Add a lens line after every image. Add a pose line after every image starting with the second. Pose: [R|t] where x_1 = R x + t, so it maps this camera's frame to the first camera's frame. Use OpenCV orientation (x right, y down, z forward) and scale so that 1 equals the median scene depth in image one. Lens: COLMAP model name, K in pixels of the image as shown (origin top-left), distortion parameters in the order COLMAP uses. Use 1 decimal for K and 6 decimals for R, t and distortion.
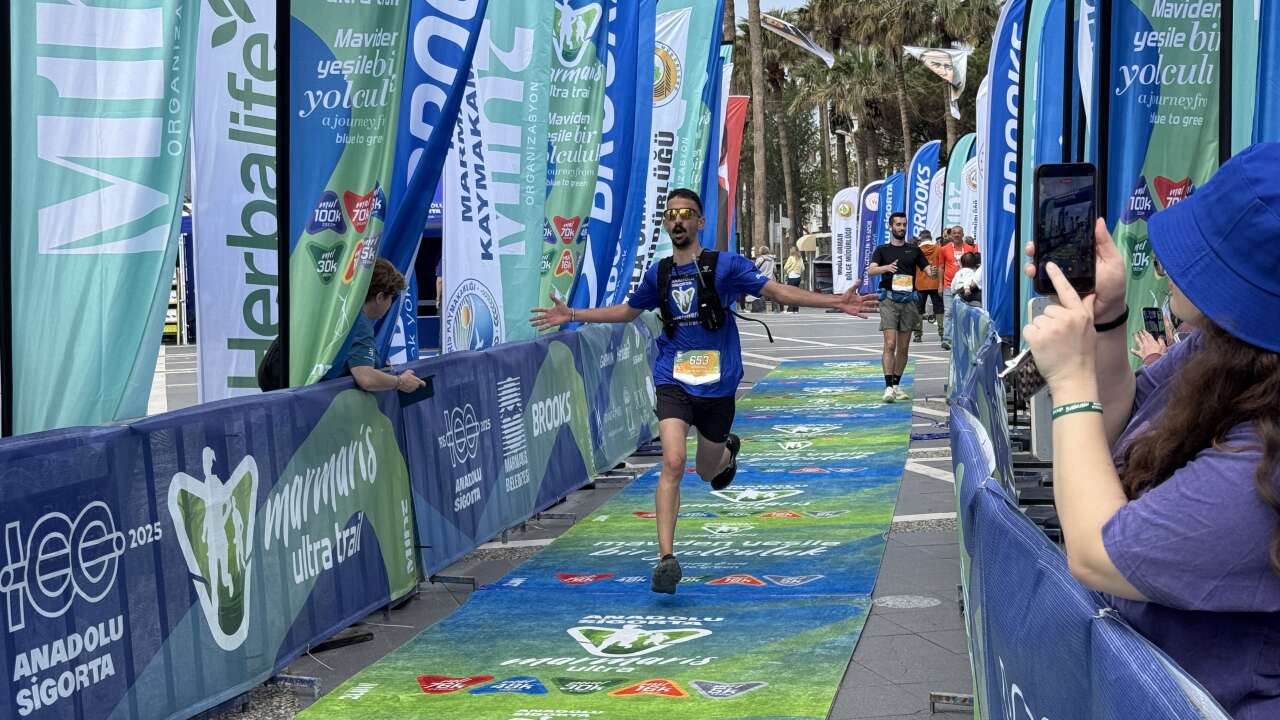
lens RADIAL K [[2003.5, 0, 640.0], [0, 2003.5, 360.0], [0, 0, 1]] dist [0.028435, 0.023334]
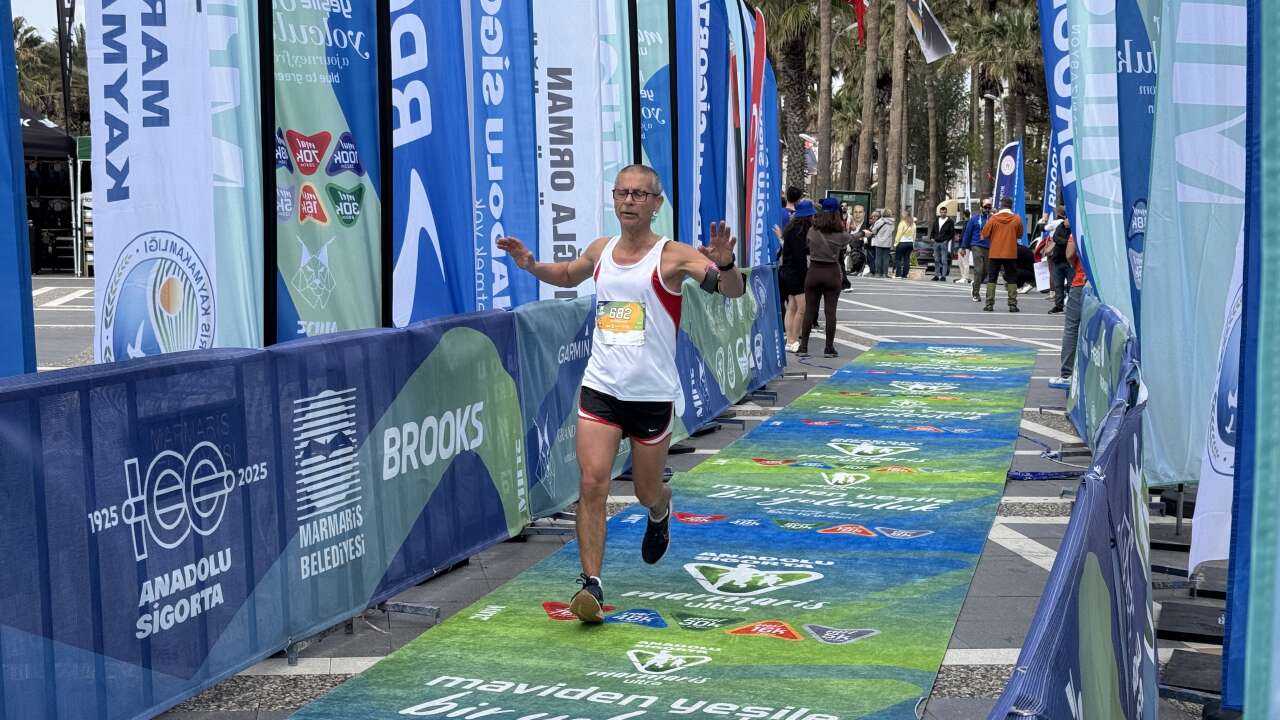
lens RADIAL K [[1741.9, 0, 640.0], [0, 1741.9, 360.0], [0, 0, 1]] dist [0.085269, -0.020900]
pose [[0.993289, 0.062529, -0.097294, 0.054478], [-0.059097, 0.997538, 0.037763, -0.017621], [0.099416, -0.031760, 0.994539, 0.315269]]
